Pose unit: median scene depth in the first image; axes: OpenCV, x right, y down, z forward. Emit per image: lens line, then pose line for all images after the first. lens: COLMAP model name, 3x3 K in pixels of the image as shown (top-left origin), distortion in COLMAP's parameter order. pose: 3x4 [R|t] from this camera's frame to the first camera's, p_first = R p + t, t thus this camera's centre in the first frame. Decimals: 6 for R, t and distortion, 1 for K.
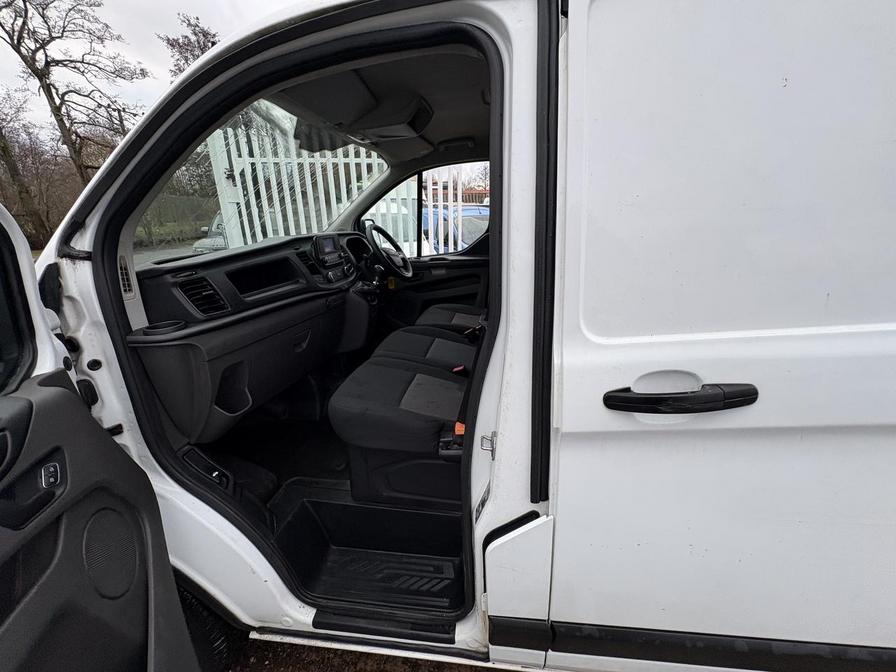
lens RADIAL K [[354.2, 0, 448.0], [0, 354.2, 336.0], [0, 0, 1]] dist [-0.000934, 0.000125]
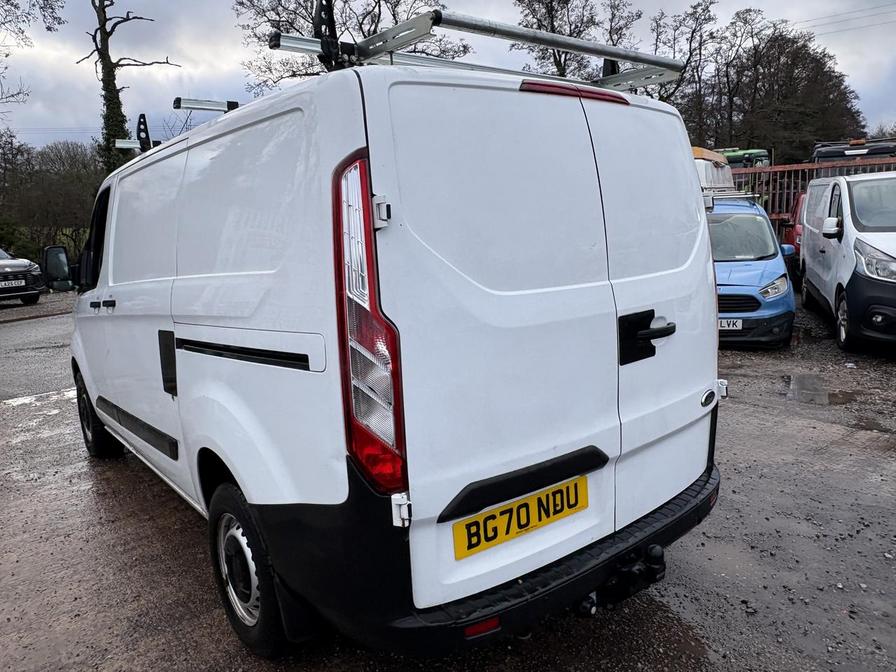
lens RADIAL K [[643.1, 0, 448.0], [0, 643.1, 336.0], [0, 0, 1]] dist [-0.001083, -0.001002]
pose [[0.728711, 0.114390, -0.675200, 0.821489], [-0.197408, 0.979186, -0.047163, 0.014506], [0.655751, 0.167658, 0.736126, -0.140650]]
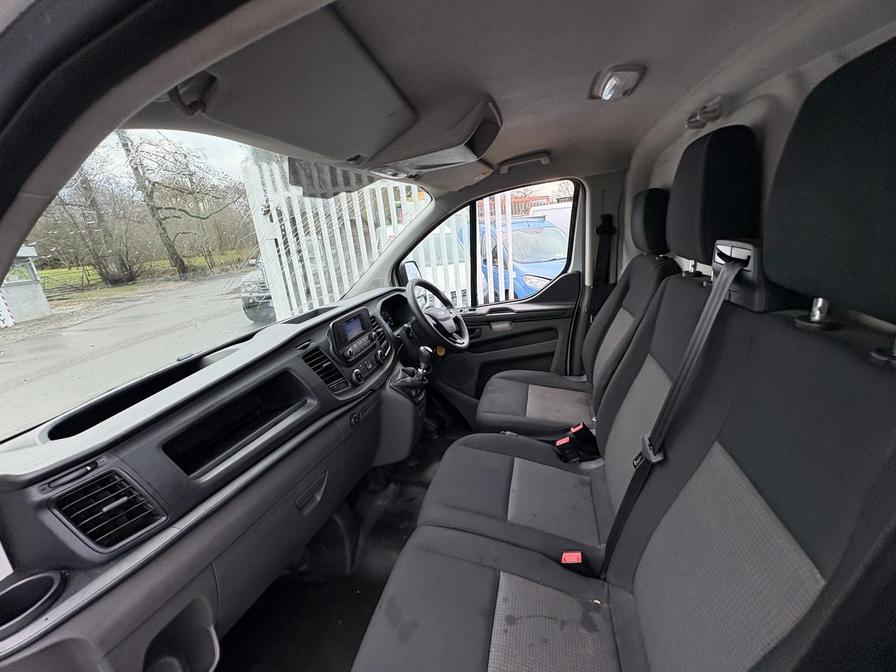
lens RADIAL K [[354.2, 0, 448.0], [0, 354.2, 336.0], [0, 0, 1]] dist [-0.000934, 0.000125]
pose [[0.991494, -0.040505, -0.123689, -0.022618], [0.037528, 0.998949, -0.026305, -0.071098], [0.124625, 0.021439, 0.991972, 0.110785]]
